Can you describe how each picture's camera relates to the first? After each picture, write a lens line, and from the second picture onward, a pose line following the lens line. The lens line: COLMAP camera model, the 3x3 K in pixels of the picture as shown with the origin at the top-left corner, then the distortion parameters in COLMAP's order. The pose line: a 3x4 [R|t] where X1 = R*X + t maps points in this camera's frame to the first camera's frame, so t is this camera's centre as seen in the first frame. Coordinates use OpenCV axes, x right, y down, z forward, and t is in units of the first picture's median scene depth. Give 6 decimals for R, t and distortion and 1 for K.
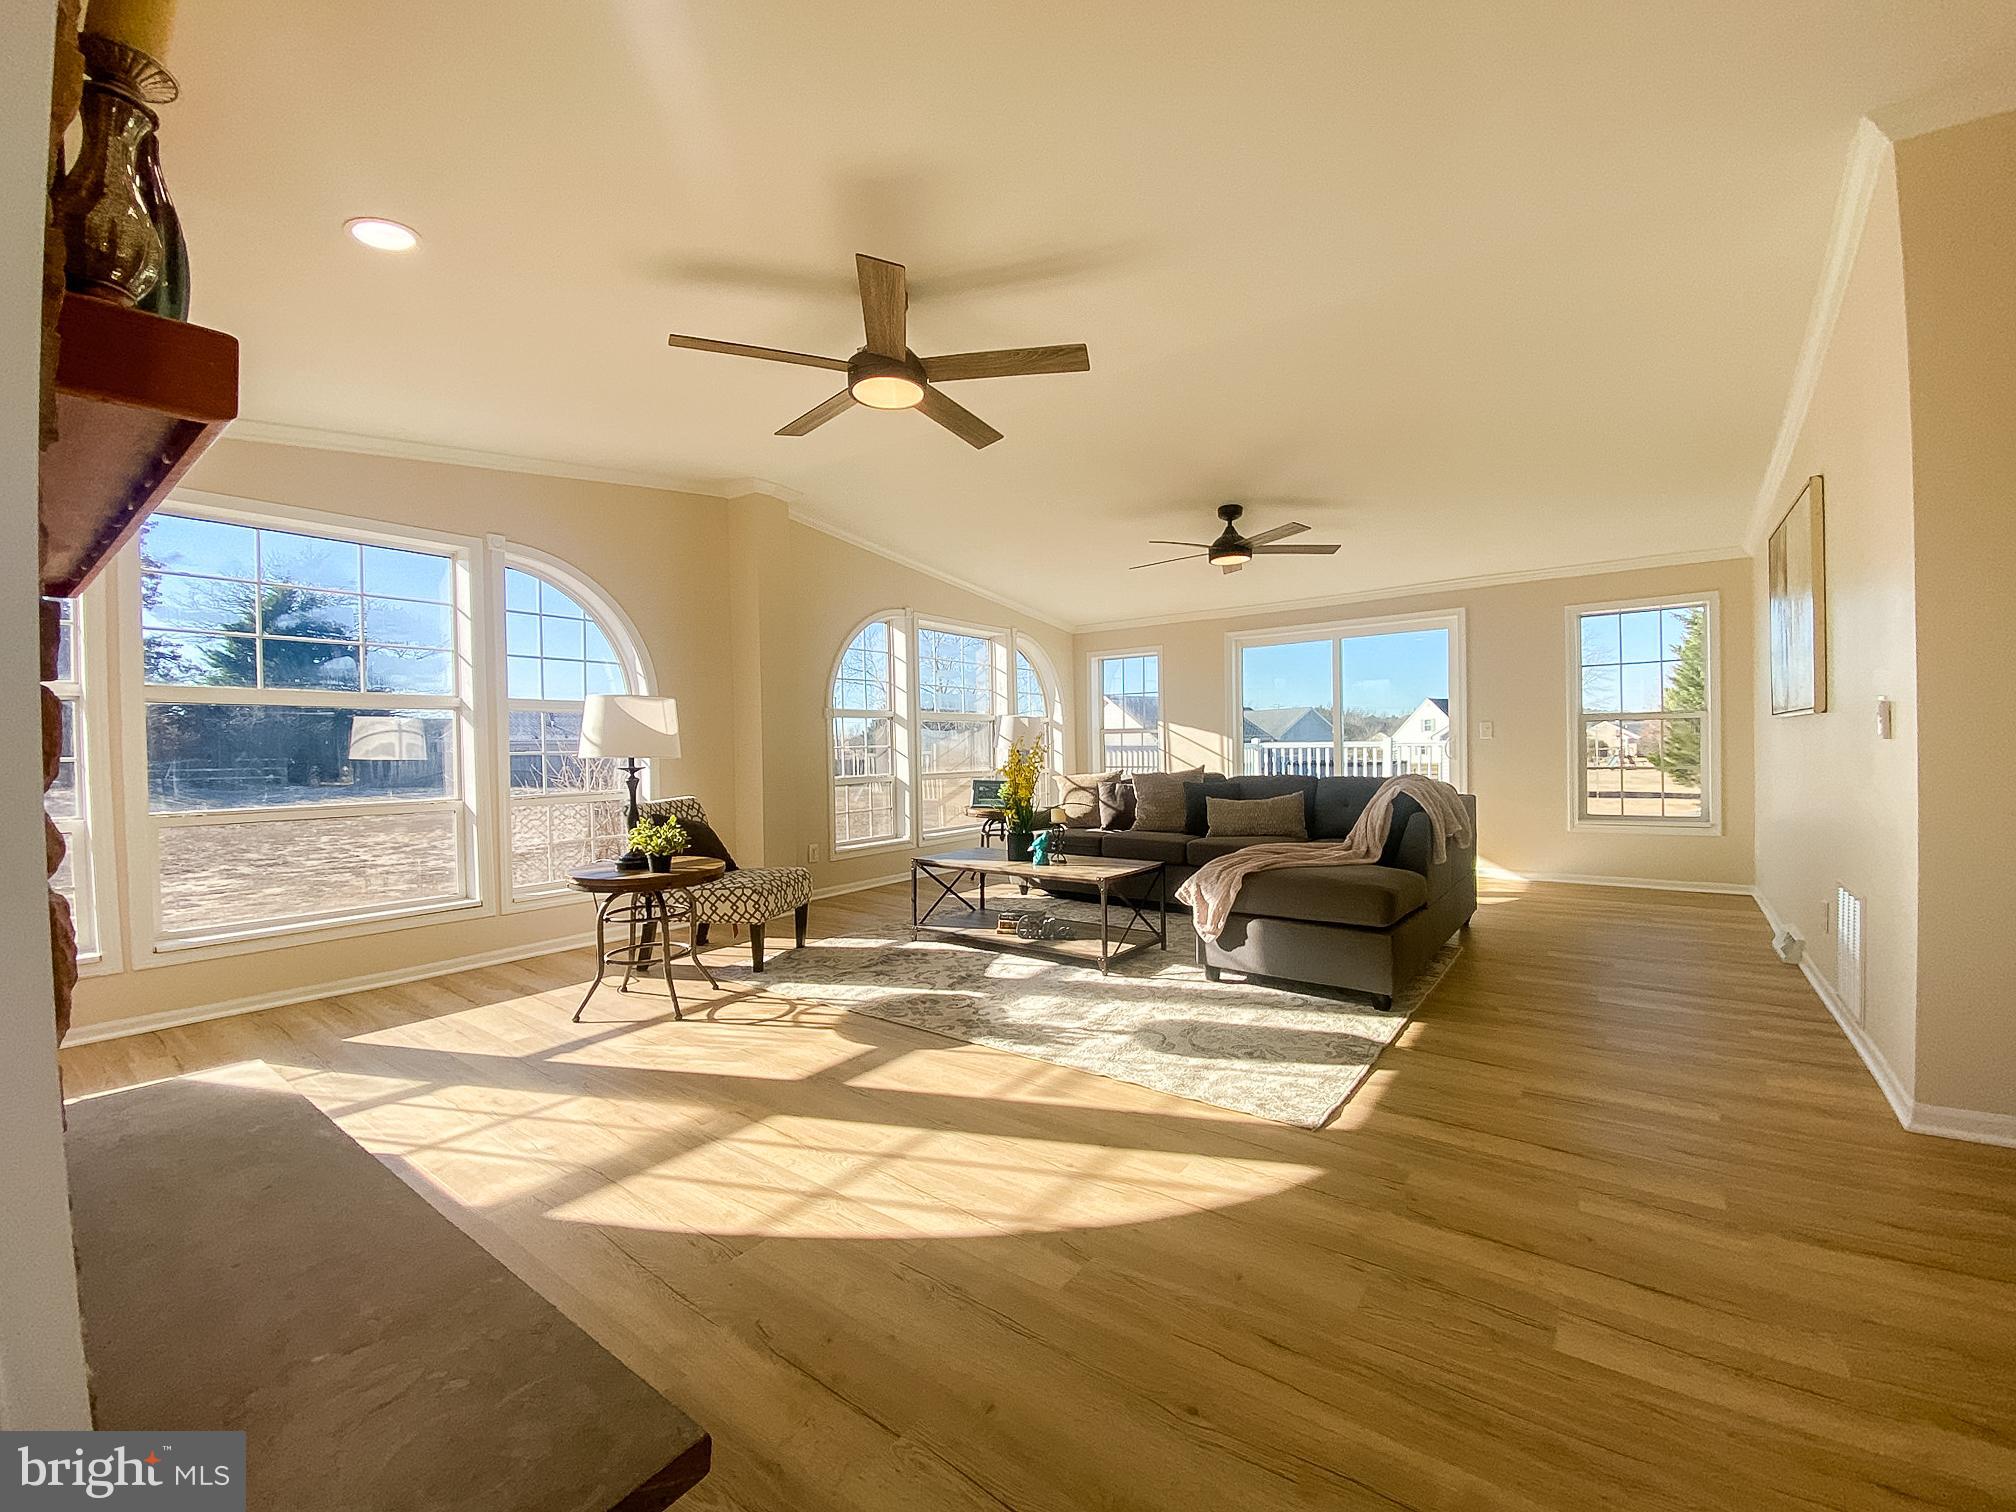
lens RADIAL K [[825.7, 0, 1043.5], [0, 825.7, 715.3], [0, 0, 1]] dist [-0.030809, 0.000159]
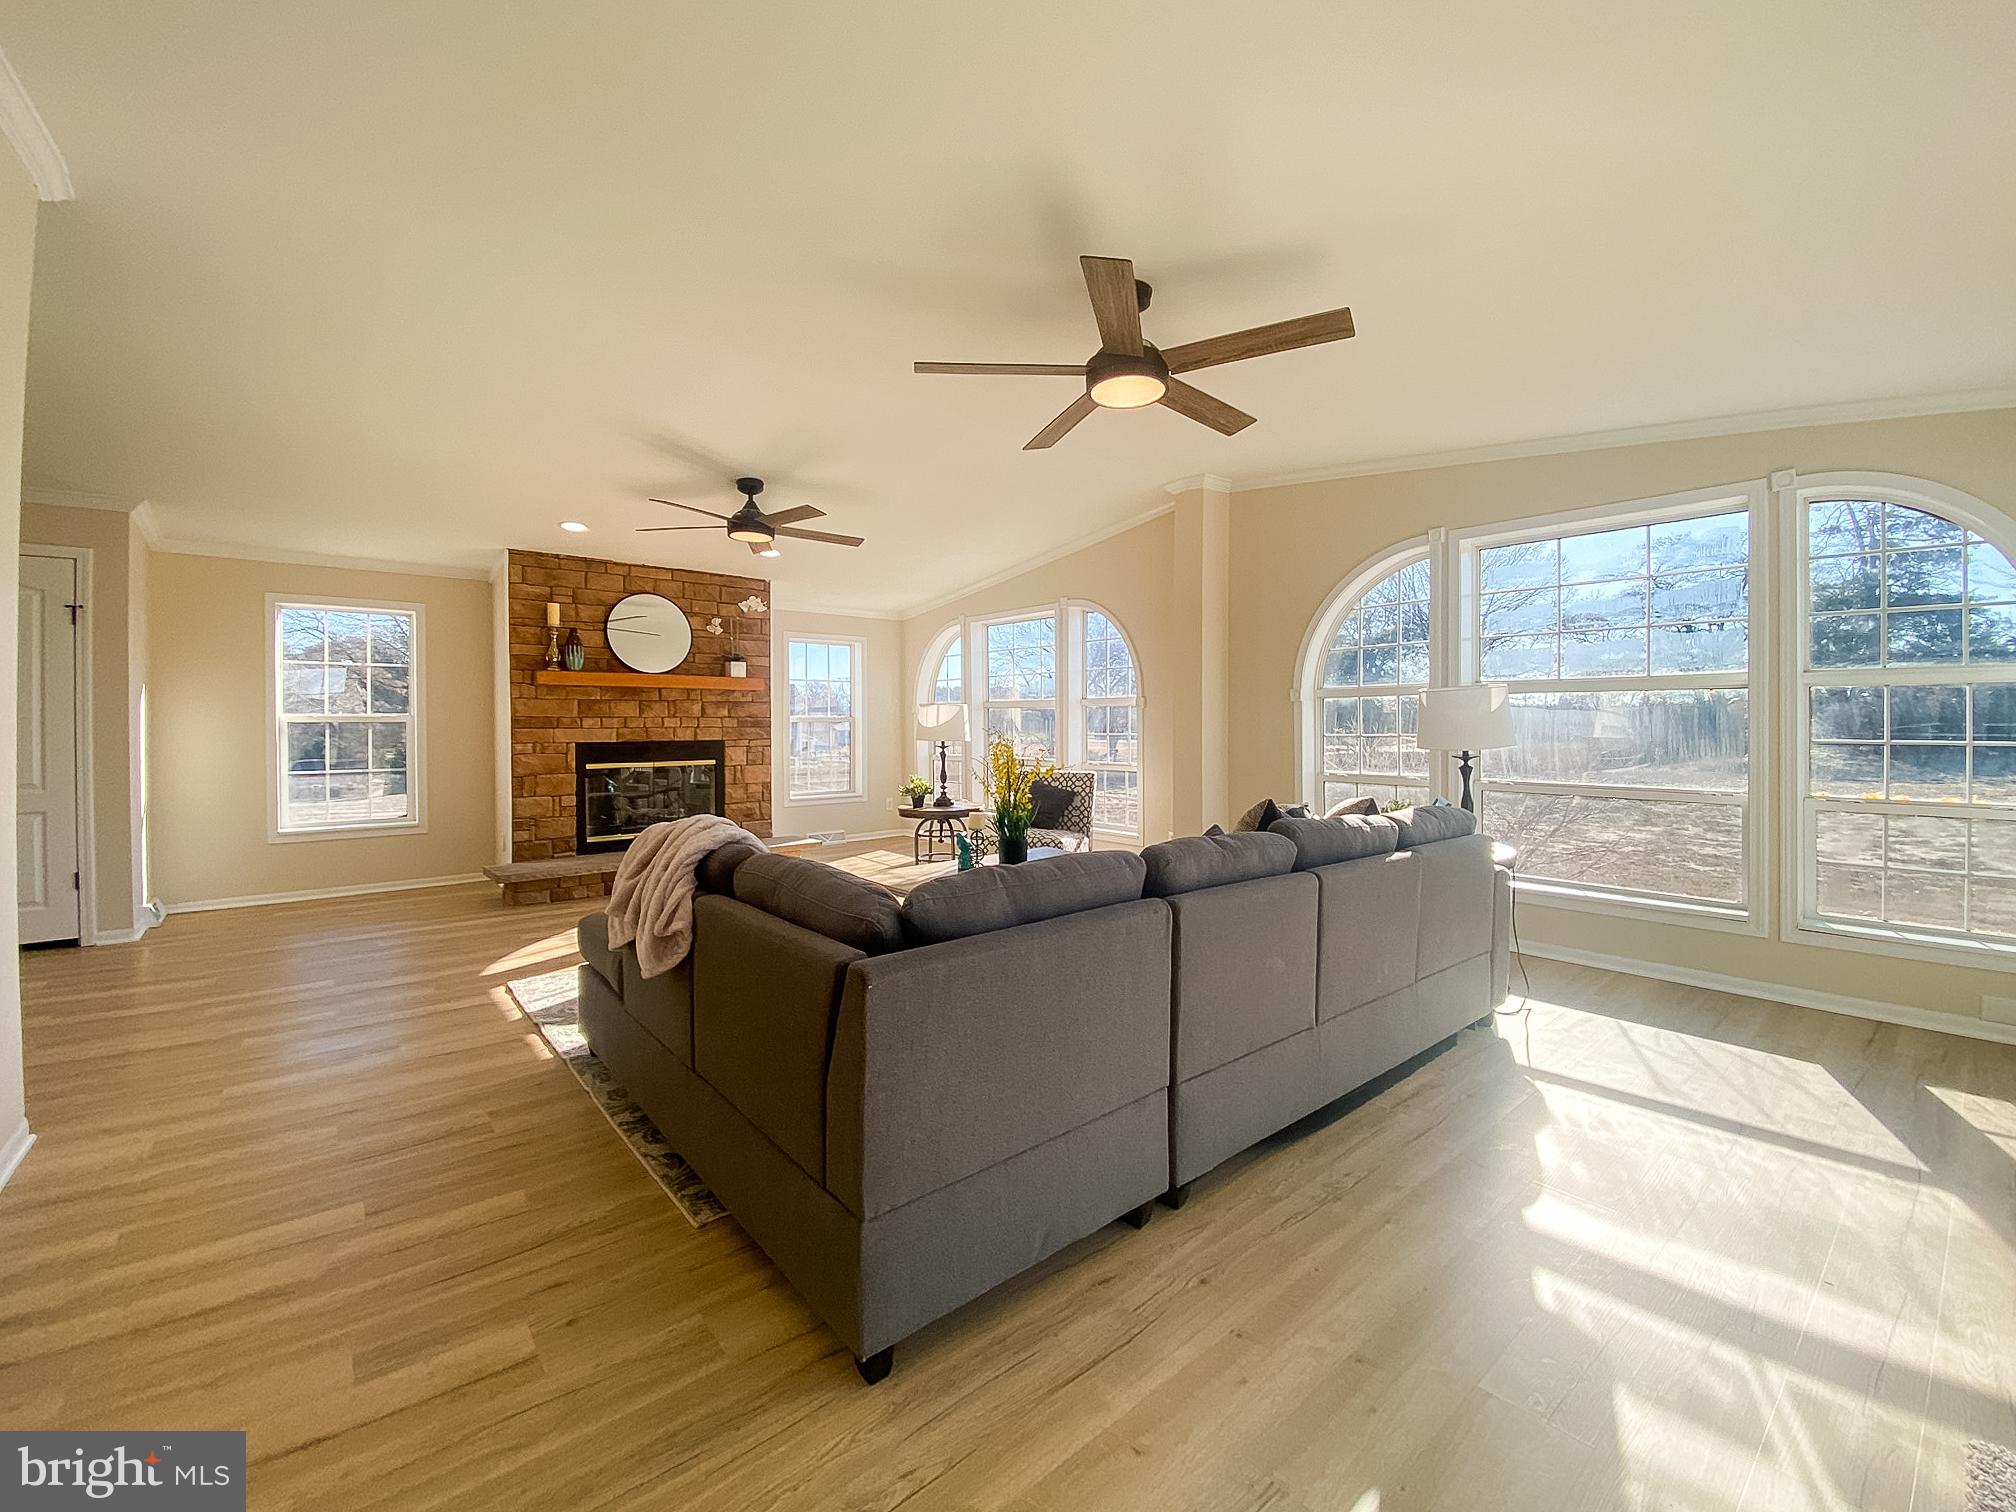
lens RADIAL K [[825.7, 0, 1043.5], [0, 825.7, 715.3], [0, 0, 1]] dist [-0.030809, 0.000159]
pose [[-0.200317, 0.009074, -0.979689, 1.120534], [0.037676, 0.999289, 0.001552, 0.009269], [0.979006, -0.036600, -0.200516, 1.570503]]
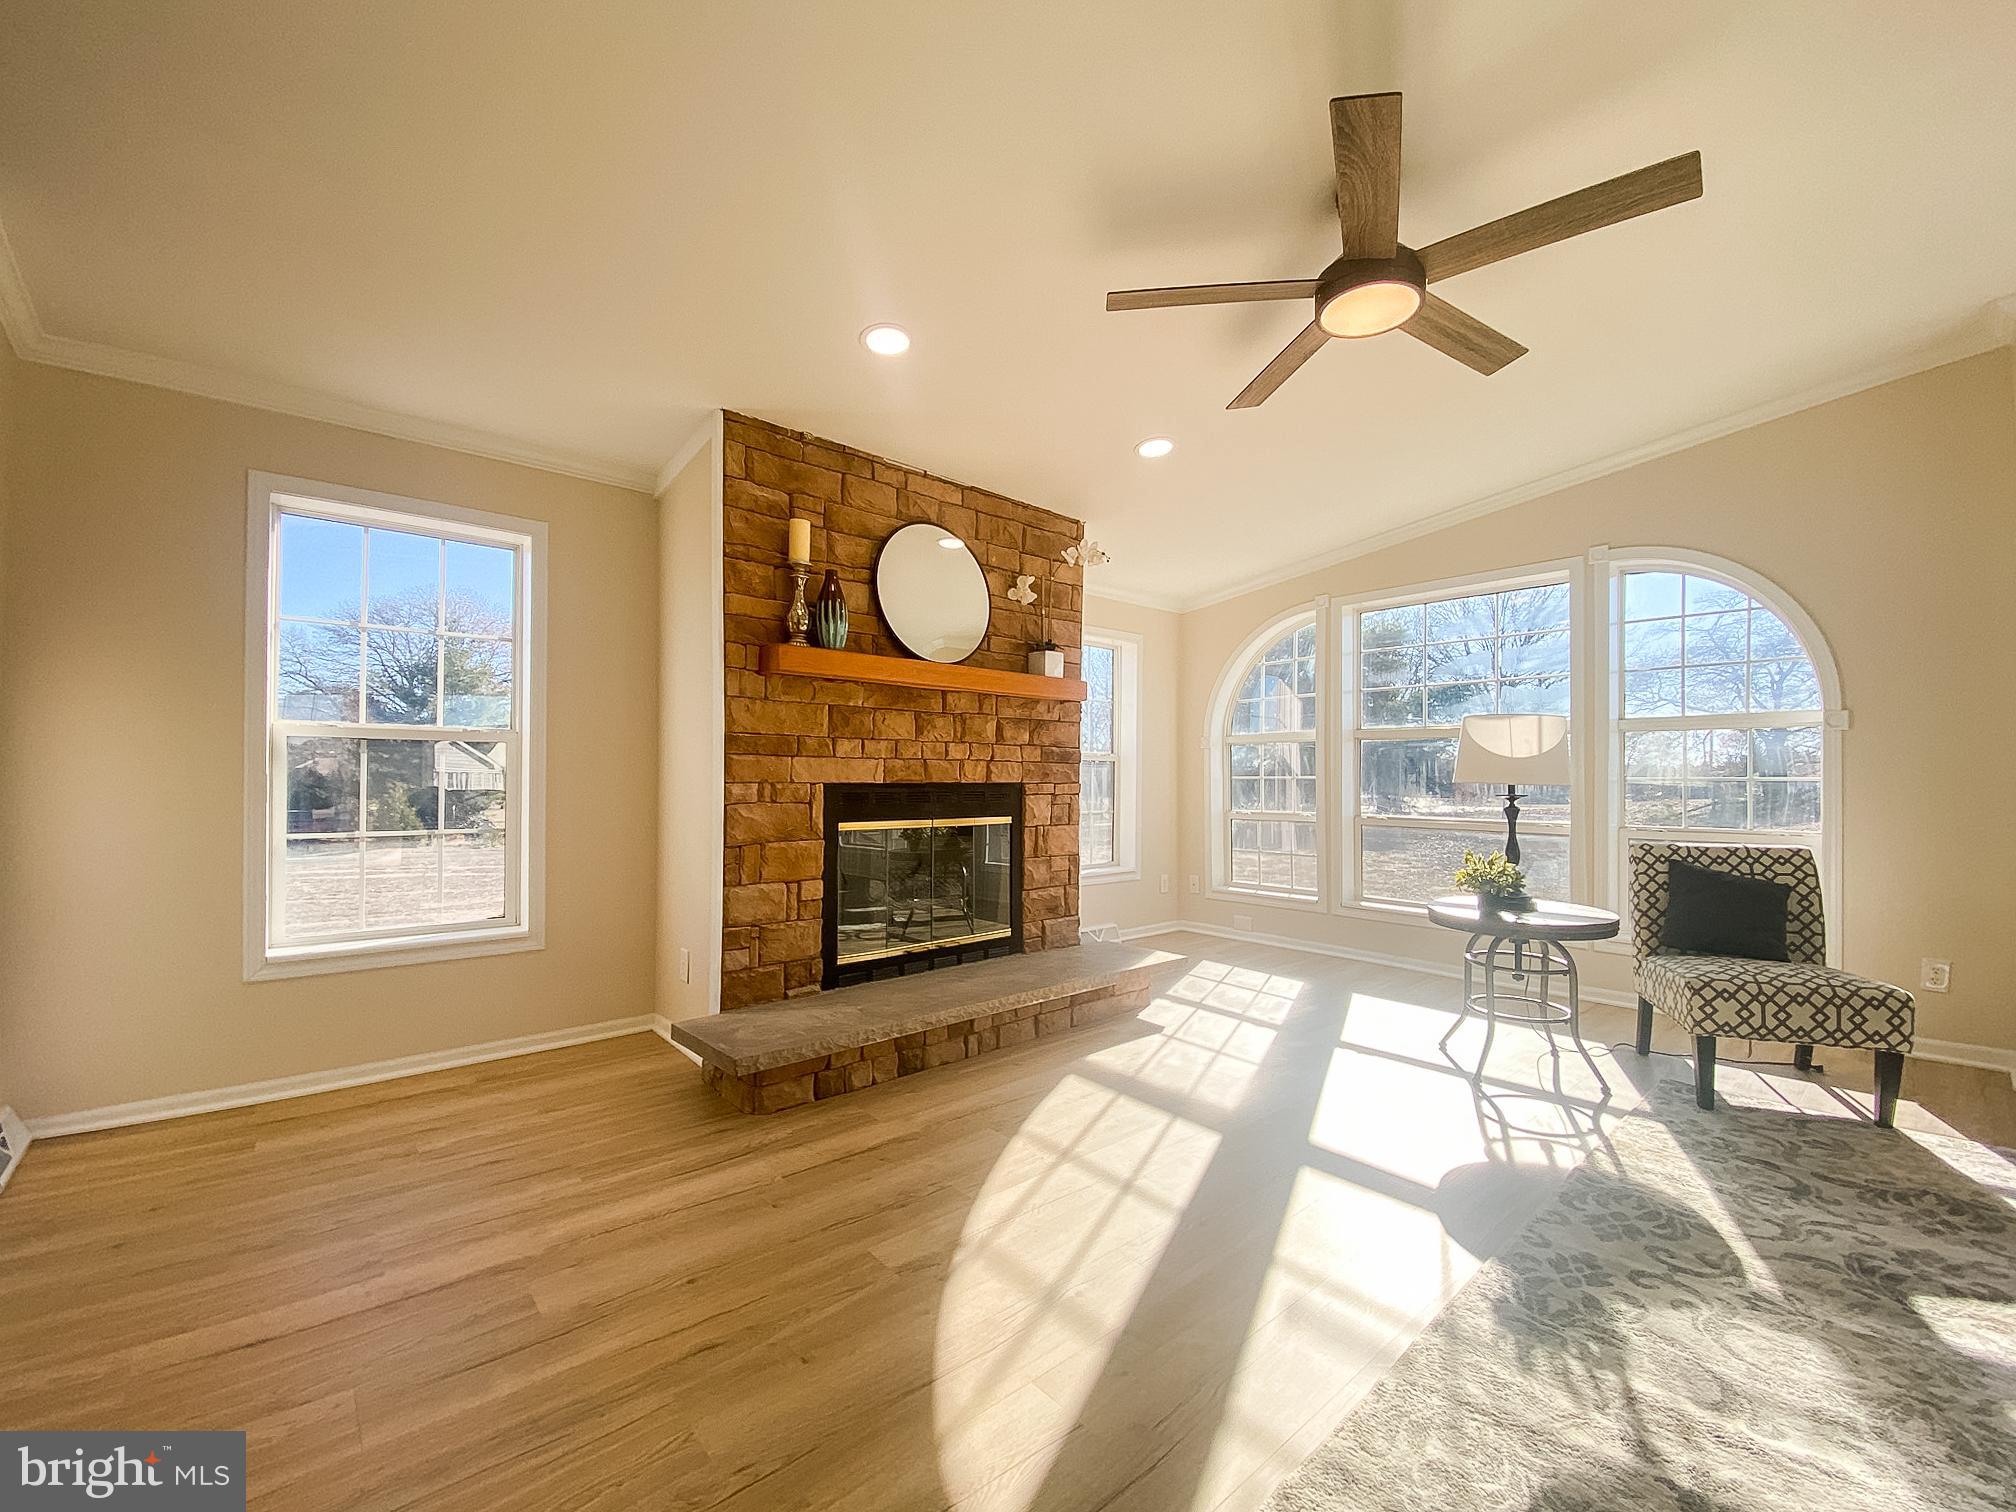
lens RADIAL K [[836.7, 0, 1014.7], [0, 836.7, 756.9], [0, 0, 1]] dist [0.021669, -0.021146]
pose [[-0.229584, -0.005561, -0.973273, 0.533958], [0.025876, 0.999595, -0.011815, 0.018954], [0.972945, -0.027897, -0.229348, 0.713443]]
